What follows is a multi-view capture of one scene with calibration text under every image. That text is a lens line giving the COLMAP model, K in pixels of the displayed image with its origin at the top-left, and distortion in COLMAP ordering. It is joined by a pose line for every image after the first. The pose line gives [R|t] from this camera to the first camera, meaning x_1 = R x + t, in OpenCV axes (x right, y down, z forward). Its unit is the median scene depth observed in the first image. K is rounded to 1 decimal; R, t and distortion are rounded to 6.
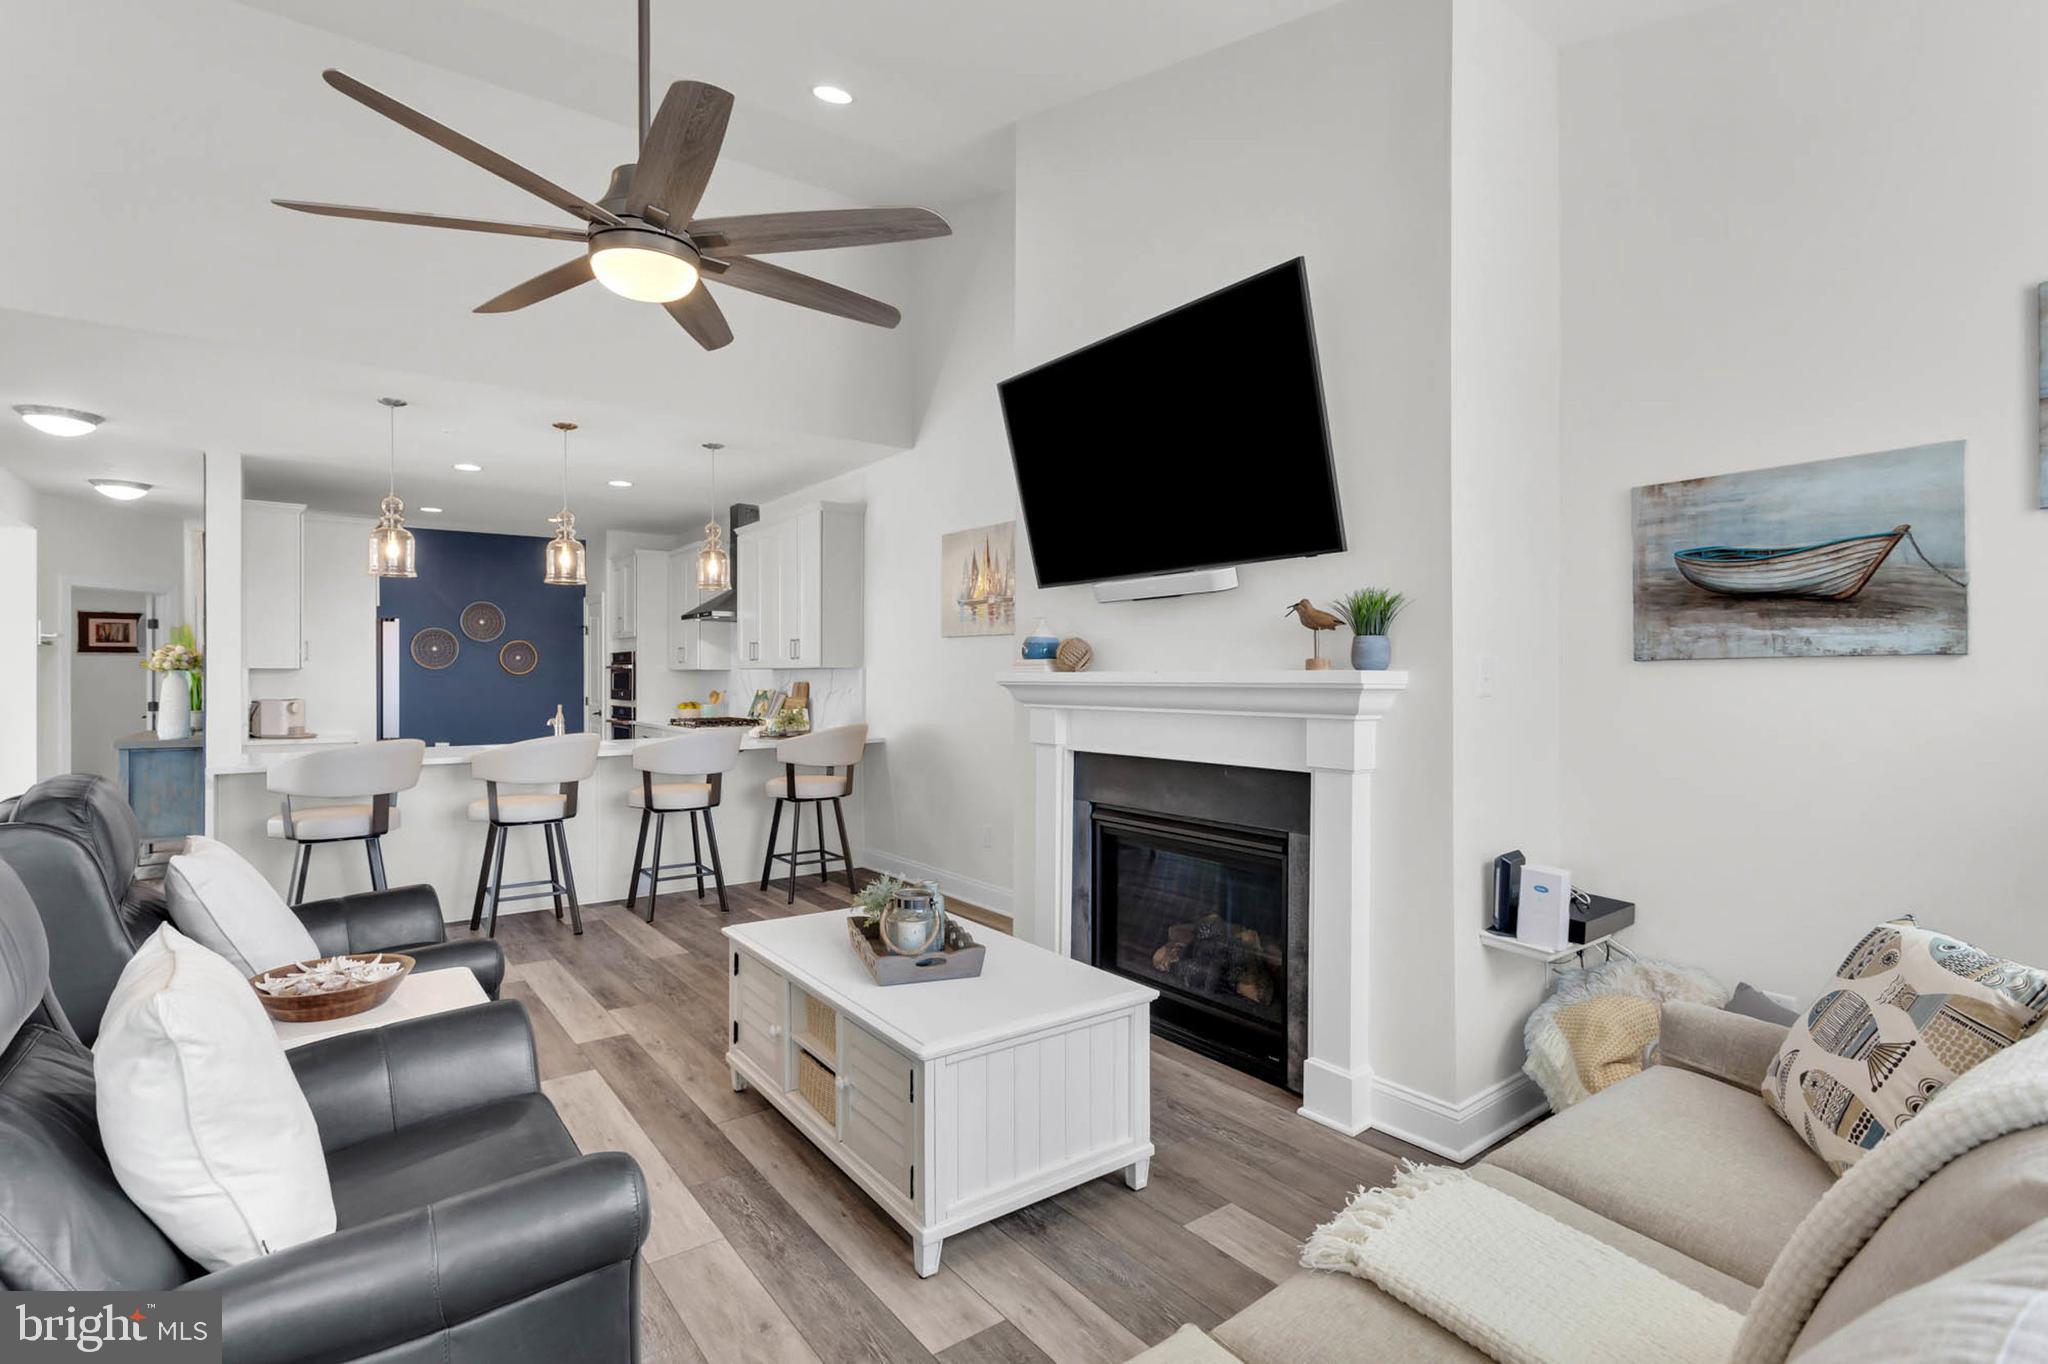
lens RADIAL K [[990.9, 0, 1022.2], [0, 990.9, 673.1], [0, 0, 1]] dist [-0.000042, -0.000121]
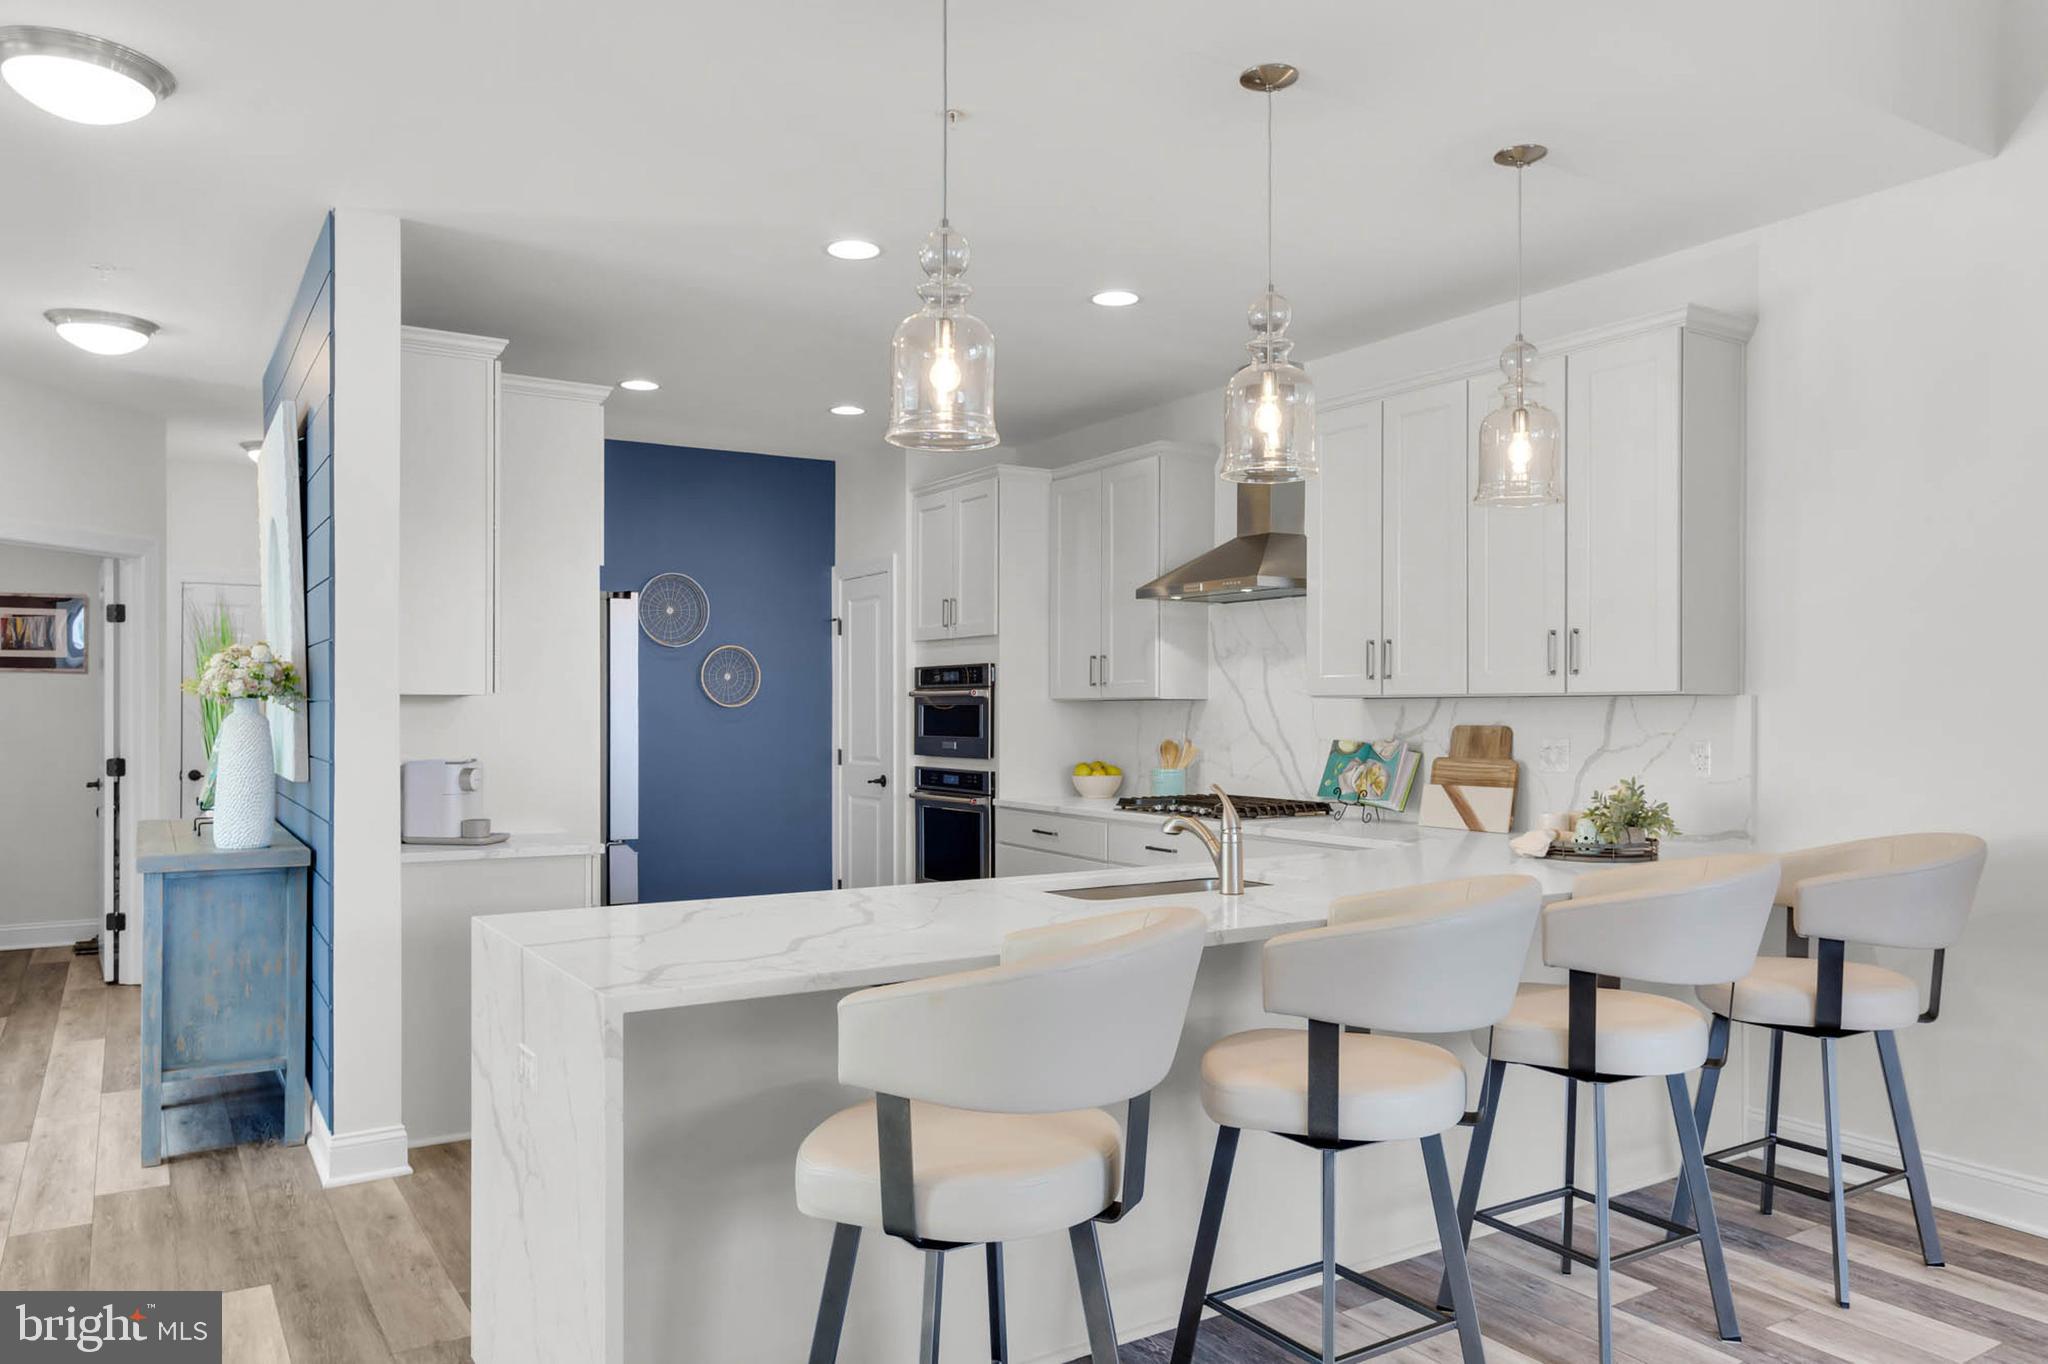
lens RADIAL K [[1432.6, 0, 1021.7], [0, 1432.6, 697.6], [0, 0, 1]] dist [-0.003619, -0.001920]
pose [[0.996468, 0.000264, -0.083970, -0.417254], [-0.000727, 0.999985, -0.005487, -0.000099], [0.083967, 0.005529, 0.996453, 0.347733]]
